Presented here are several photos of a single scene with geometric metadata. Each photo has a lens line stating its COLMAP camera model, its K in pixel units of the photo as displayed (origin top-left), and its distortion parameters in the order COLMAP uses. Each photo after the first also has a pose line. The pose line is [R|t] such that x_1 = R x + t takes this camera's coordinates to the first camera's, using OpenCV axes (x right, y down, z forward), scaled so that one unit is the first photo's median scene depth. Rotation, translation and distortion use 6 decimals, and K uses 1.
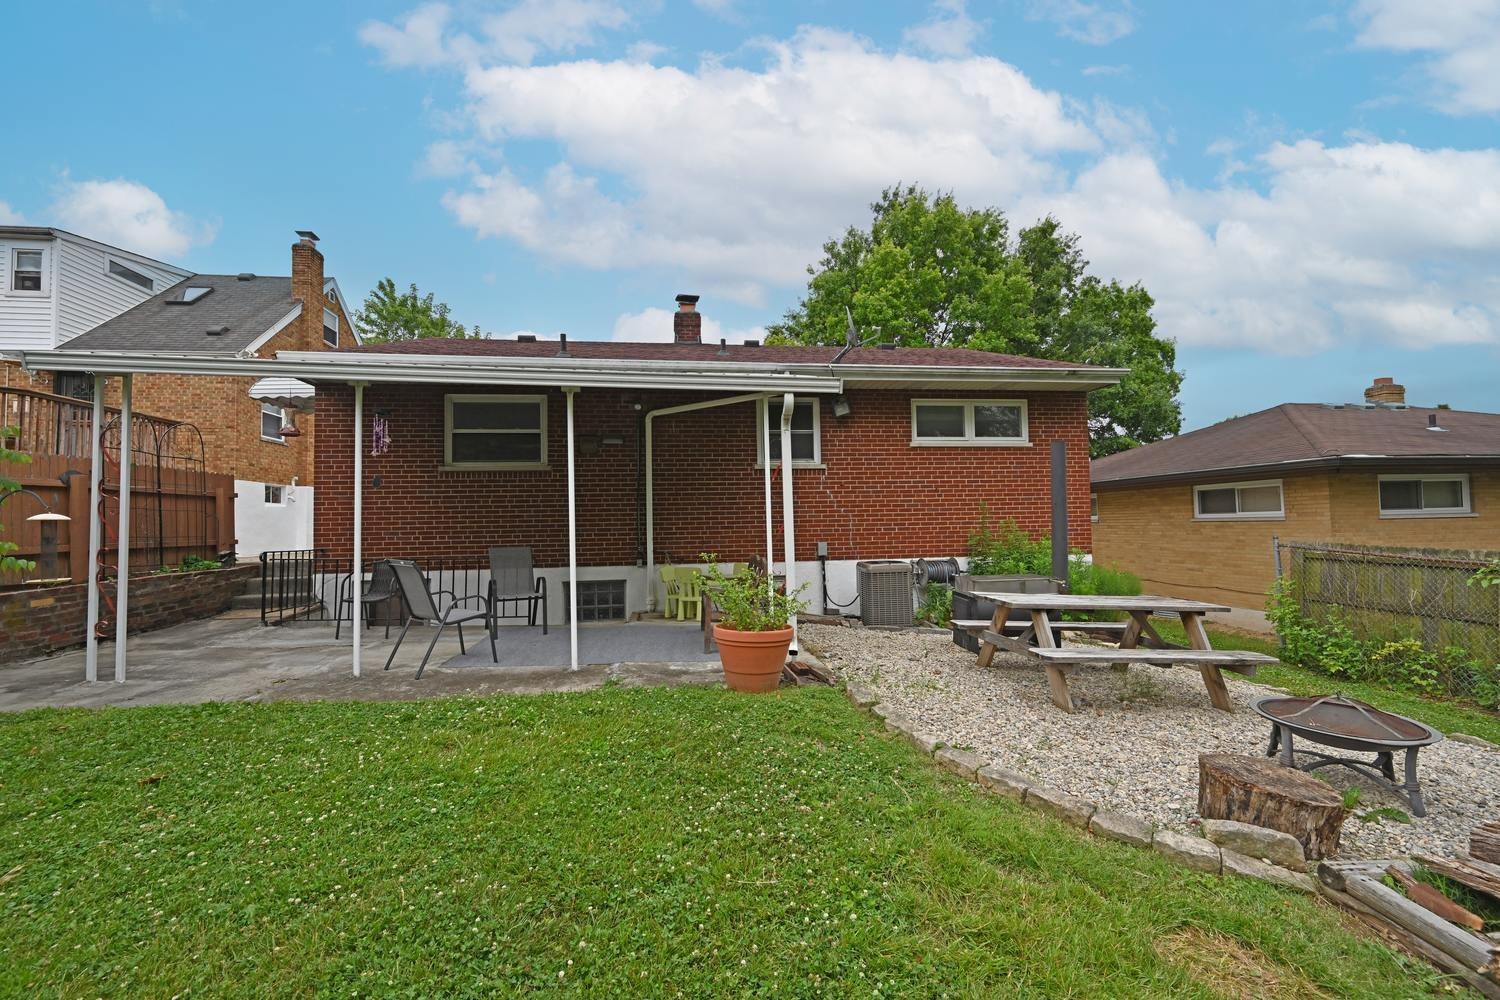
lens RADIAL K [[580.2, 0, 746.6], [0, 580.2, 499.9], [0, 0, 1]] dist [-0.000064, -0.000010]
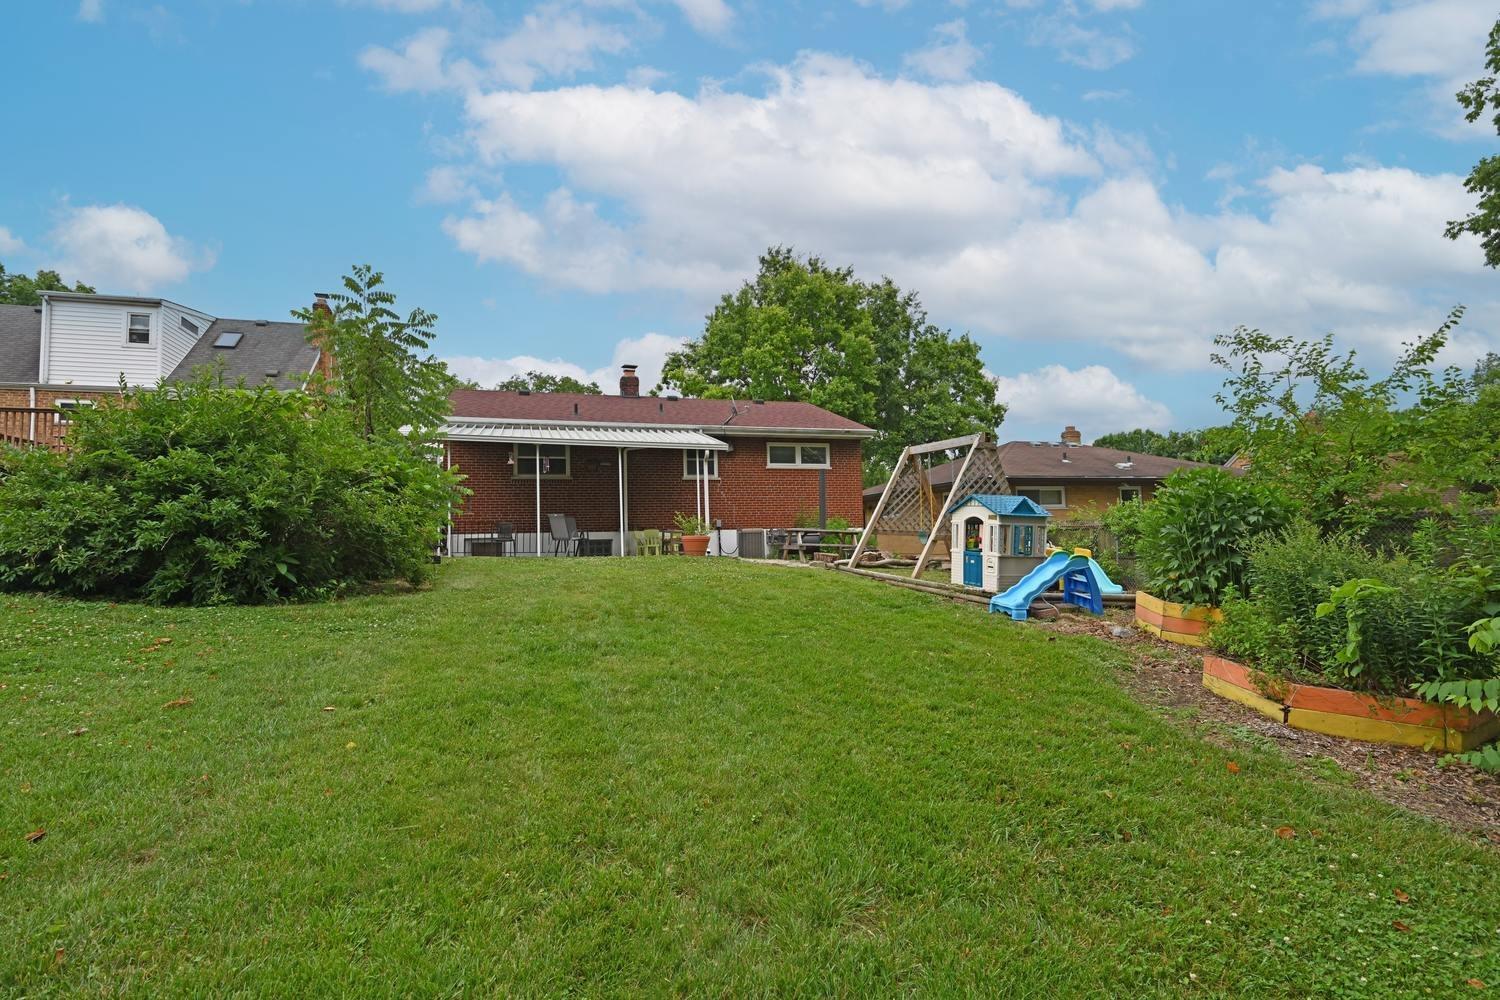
lens RADIAL K [[722.2, 0, 749.2], [0, 722.2, 504.2], [0, 0, 1]] dist [0.001795, 0.000095]
pose [[0.983815, 0.004120, 0.179138, -0.132267], [-0.000283, 0.999770, -0.021437, 0.051848], [-0.179185, 0.021039, 0.983590, -0.909135]]
